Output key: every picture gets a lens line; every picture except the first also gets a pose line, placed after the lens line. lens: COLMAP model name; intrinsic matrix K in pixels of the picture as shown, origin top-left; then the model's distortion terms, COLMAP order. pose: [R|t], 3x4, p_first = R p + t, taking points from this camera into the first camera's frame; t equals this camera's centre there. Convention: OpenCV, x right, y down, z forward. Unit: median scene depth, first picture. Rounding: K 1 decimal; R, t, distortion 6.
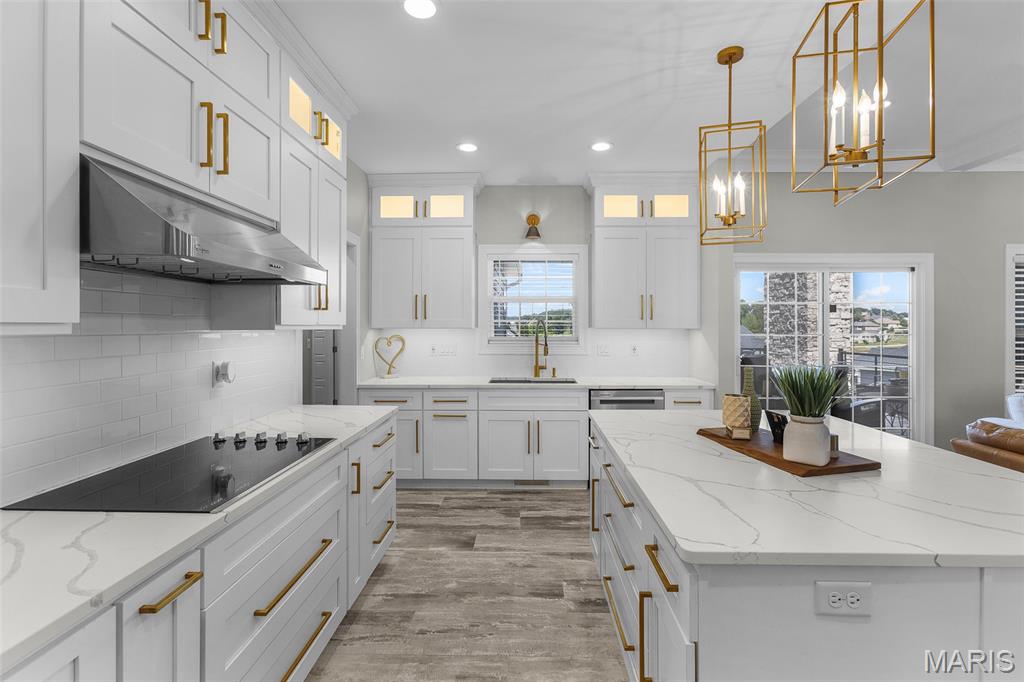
lens RADIAL K [[462.3, 0, 523.0], [0, 462.3, 325.3], [0, 0, 1]] dist [-0.011233, 0.005793]
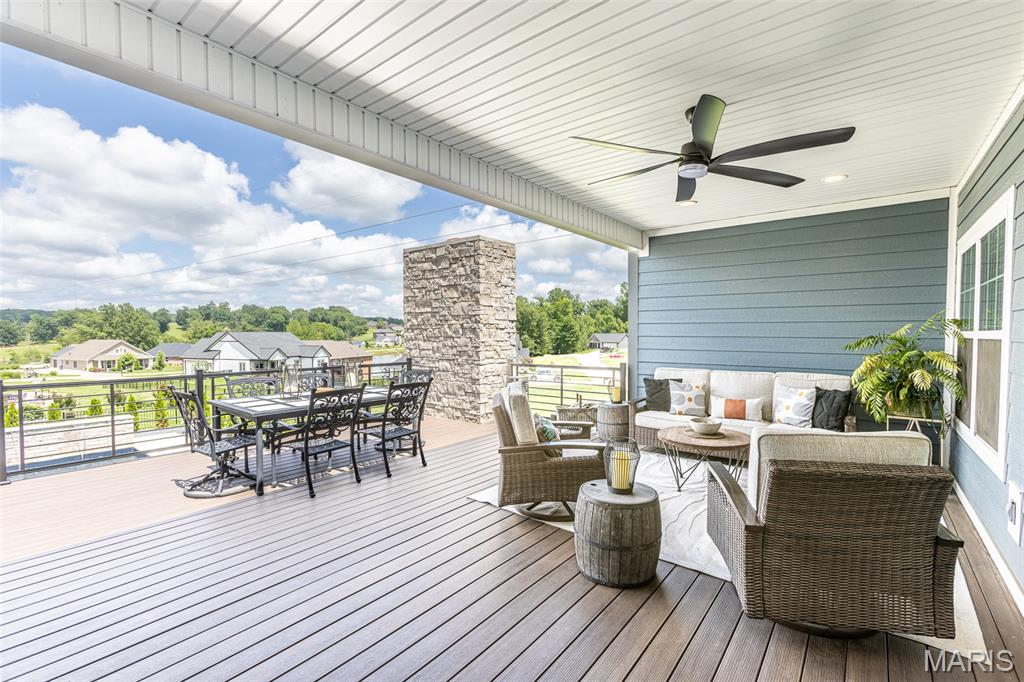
lens RADIAL K [[462.3, 0, 523.8], [0, 462.3, 341.7], [0, 0, 1]] dist [-0.011233, 0.005793]
pose [[0.594150, -0.017304, 0.804168, 0.081118], [0.000560, 0.999777, 0.021099, 0.004647], [-0.804354, -0.012086, 0.594027, 0.515750]]
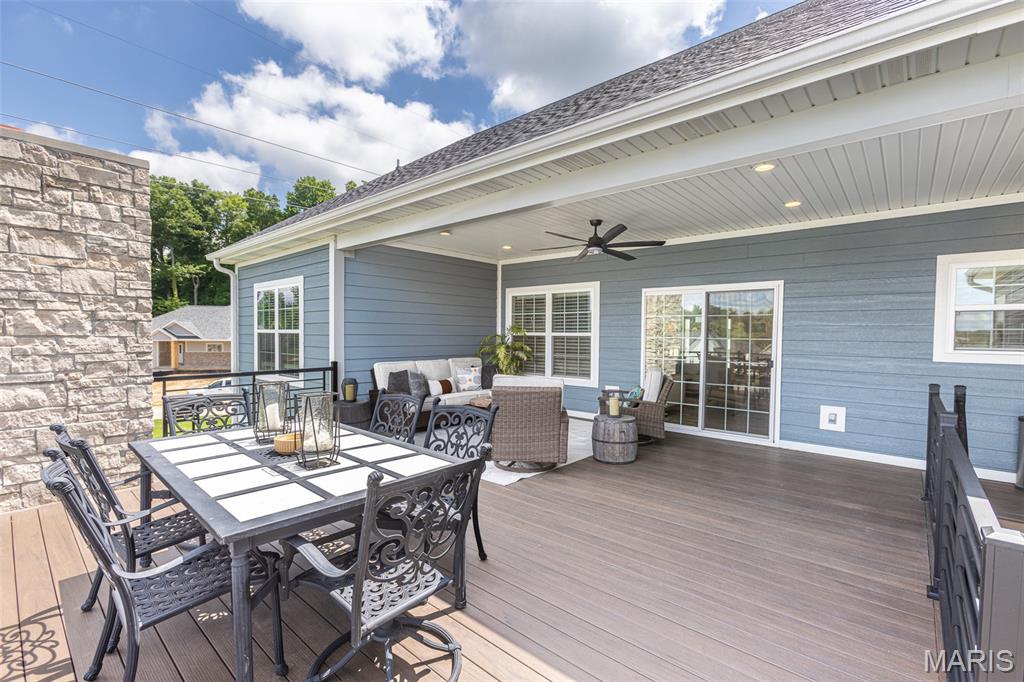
lens RADIAL K [[462.3, 0, 515.7], [0, 462.3, 347.6], [0, 0, 1]] dist [-0.011233, 0.005793]
pose [[-0.777309, -0.026385, 0.628565, 0.094559], [-0.010544, 0.999526, 0.028918, 0.007629], [-0.629031, 0.015851, -0.777219, 1.106421]]
